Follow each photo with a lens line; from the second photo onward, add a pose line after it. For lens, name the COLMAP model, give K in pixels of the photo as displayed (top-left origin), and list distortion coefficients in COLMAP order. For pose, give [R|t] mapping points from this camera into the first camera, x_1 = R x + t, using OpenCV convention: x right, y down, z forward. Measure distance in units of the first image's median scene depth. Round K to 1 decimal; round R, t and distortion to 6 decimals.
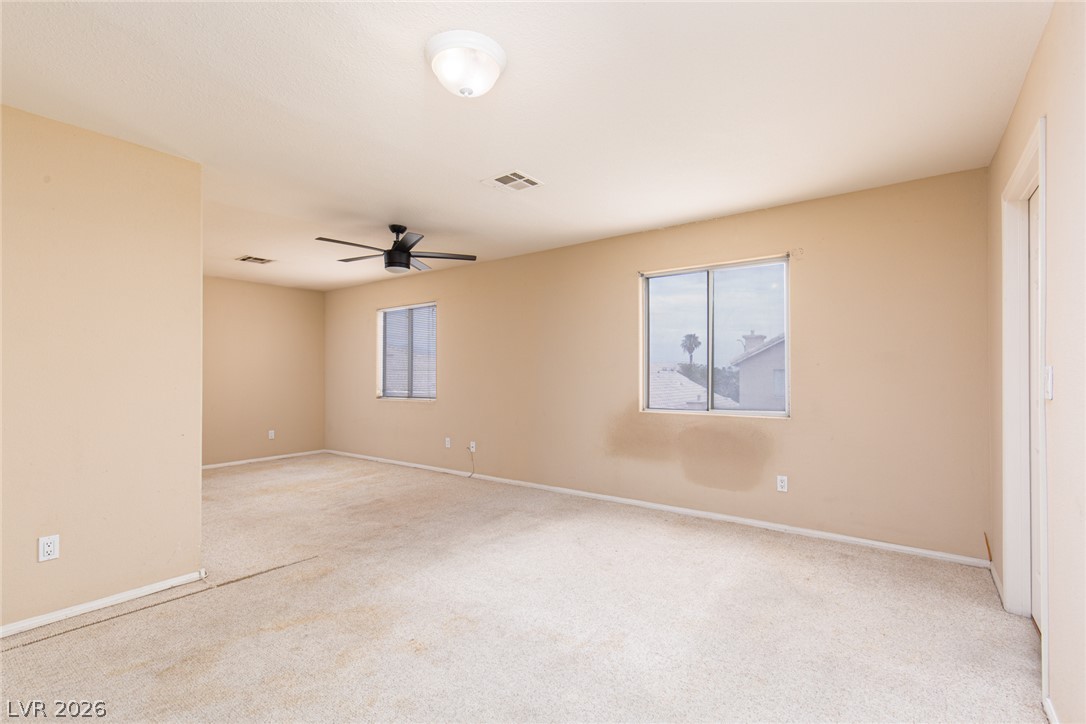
lens RADIAL K [[494.9, 0, 543.0], [0, 494.9, 362.0], [0, 0, 1]] dist [0.001443, 0.000071]
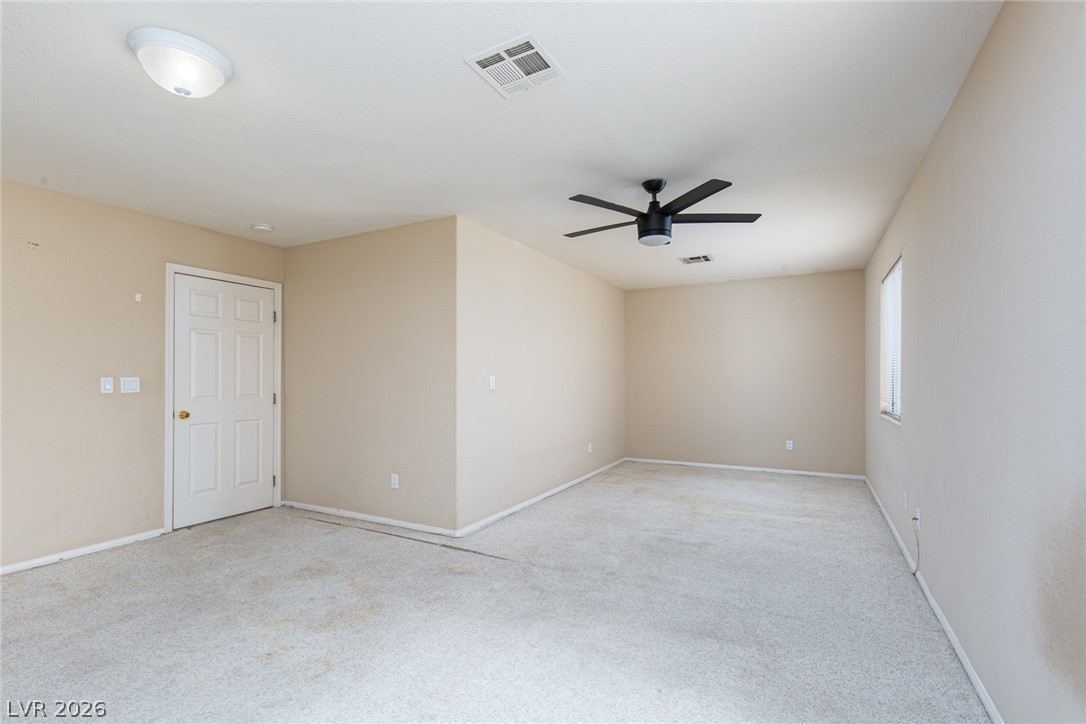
lens RADIAL K [[493.7, 0, 543.4], [0, 493.7, 373.8], [0, 0, 1]] dist [0.009545, 0.000673]
pose [[0.152587, -0.000563, -0.988290, 0.469265], [0.022368, 0.999746, 0.002884, 0.013428], [0.988037, -0.022547, 0.152560, 0.802707]]
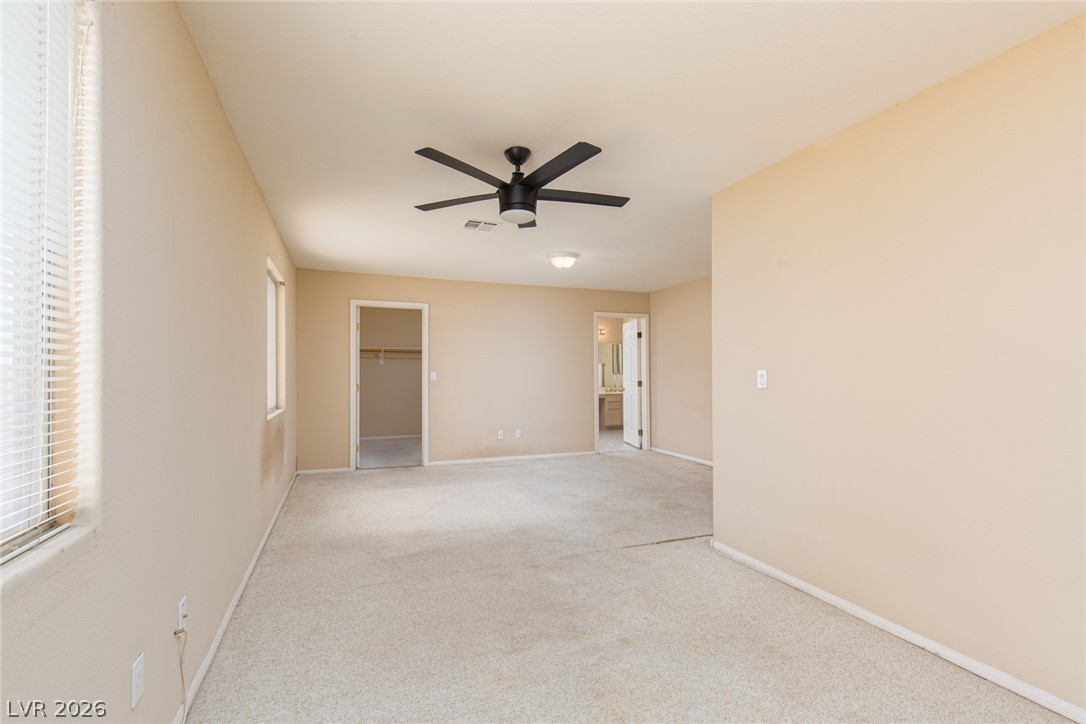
lens RADIAL K [[493.7, 0, 543.4], [0, 493.7, 373.8], [0, 0, 1]] dist [0.009545, 0.000673]
pose [[-0.859196, 0.006874, 0.511600, -0.733956], [-0.002635, 0.999837, -0.017859, 0.038685], [-0.511639, -0.016693, -0.859038, 1.723572]]
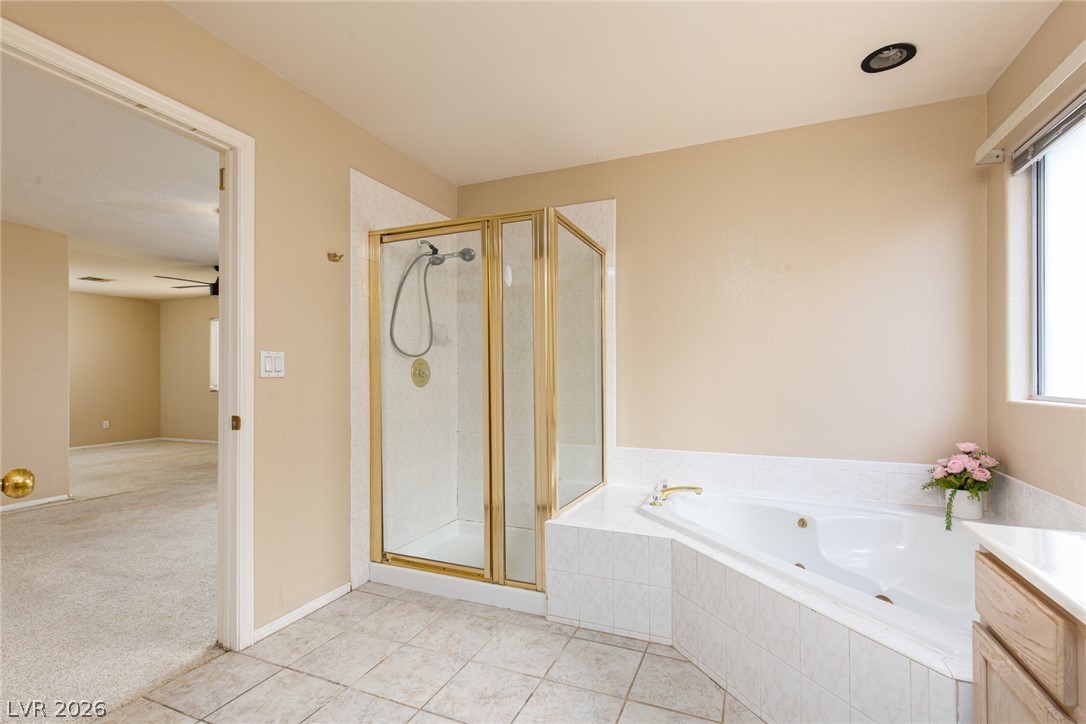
lens RADIAL K [[493.7, 0, 543.4], [0, 493.7, 373.8], [0, 0, 1]] dist [0.009545, 0.000673]
pose [[0.969941, 0.001826, 0.243331, 0.292729], [-0.006162, 0.999836, 0.017059, 0.004590], [-0.243260, -0.018045, 0.969793, -0.685938]]
